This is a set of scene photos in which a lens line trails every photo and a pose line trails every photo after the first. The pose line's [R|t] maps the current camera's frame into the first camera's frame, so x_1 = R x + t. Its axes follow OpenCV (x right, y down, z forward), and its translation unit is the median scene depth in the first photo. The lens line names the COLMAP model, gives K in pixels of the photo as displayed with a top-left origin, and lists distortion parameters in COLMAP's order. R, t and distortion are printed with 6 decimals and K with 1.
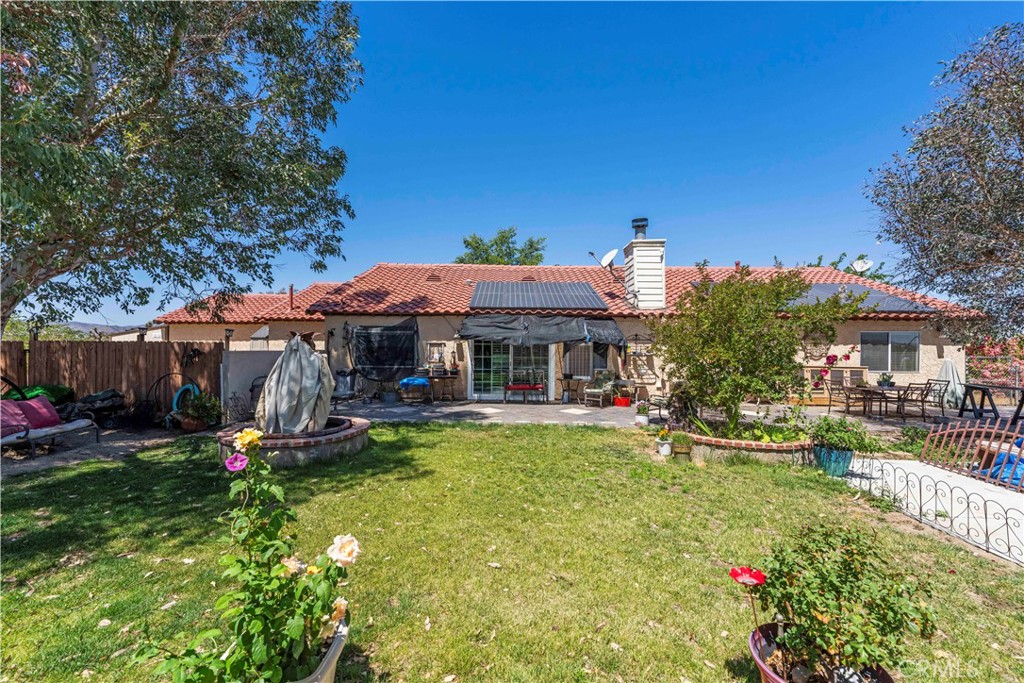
lens RADIAL K [[417.5, 0, 512.0], [0, 417.5, 341.5], [0, 0, 1]] dist [0.000101, -0.000087]
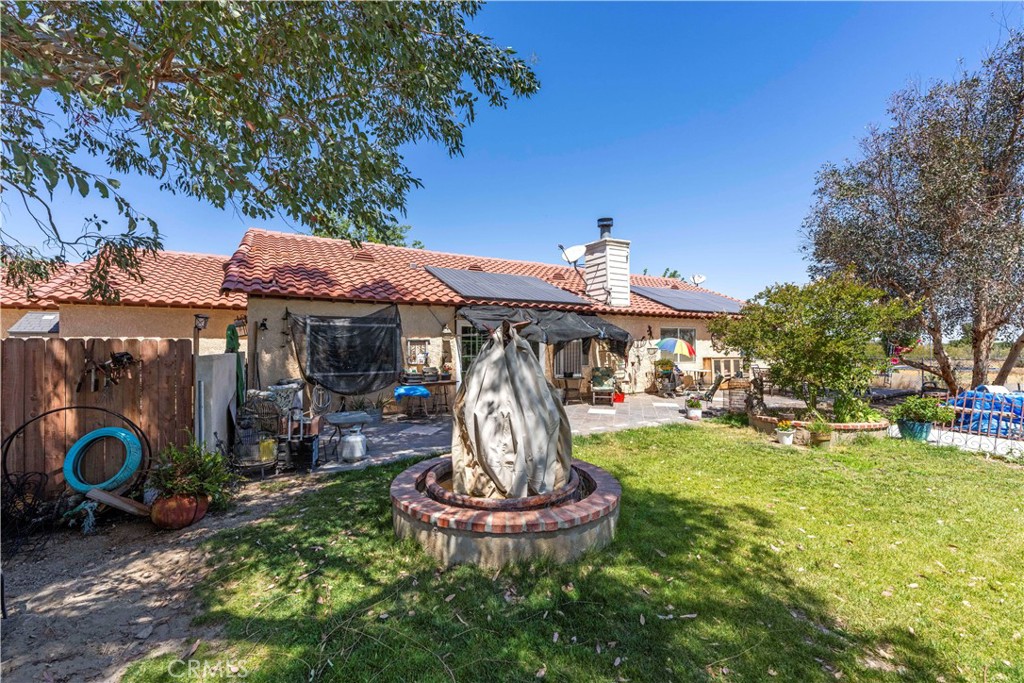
lens RADIAL K [[411.9, 0, 512.0], [0, 411.9, 341.5], [0, 0, 1]] dist [-0.001291, -0.000144]
pose [[0.863319, -0.006661, 0.504614, -0.430114], [0.002758, 0.999960, 0.008481, 0.000033], [-0.504651, -0.005930, 0.863303, 0.255428]]
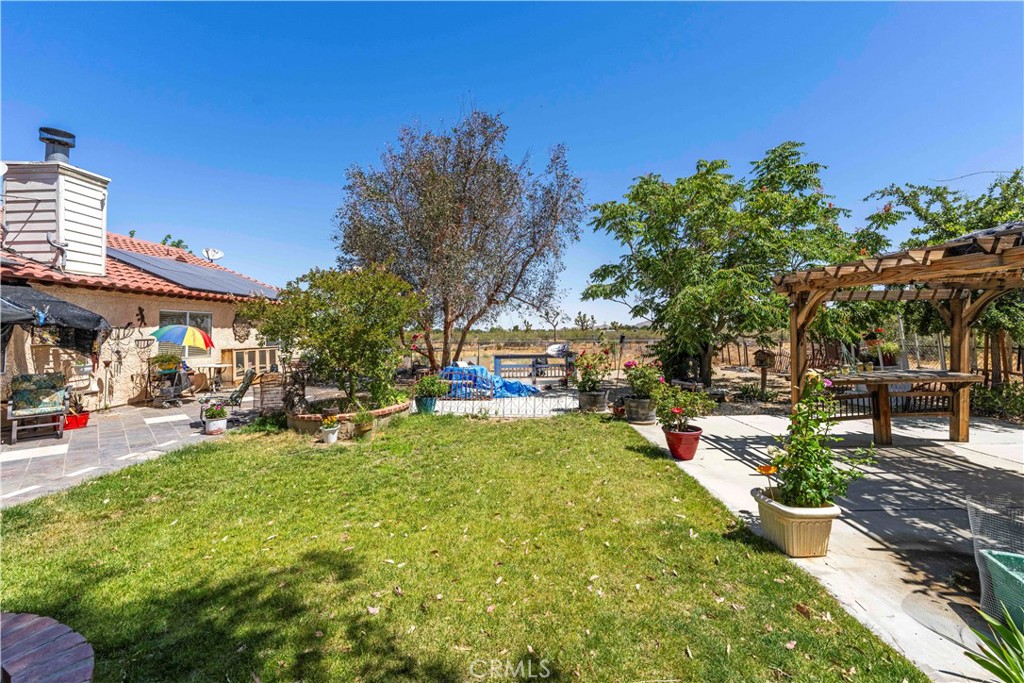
lens RADIAL K [[421.2, 0, 515.3], [0, 421.2, 309.4], [0, 0, 1]] dist [-0.000721, -0.000555]
pose [[-0.020576, 0.039221, 0.999019, -0.357110], [-0.004633, 0.999216, -0.039324, -0.000167], [-0.999778, -0.005437, -0.020378, 0.337032]]
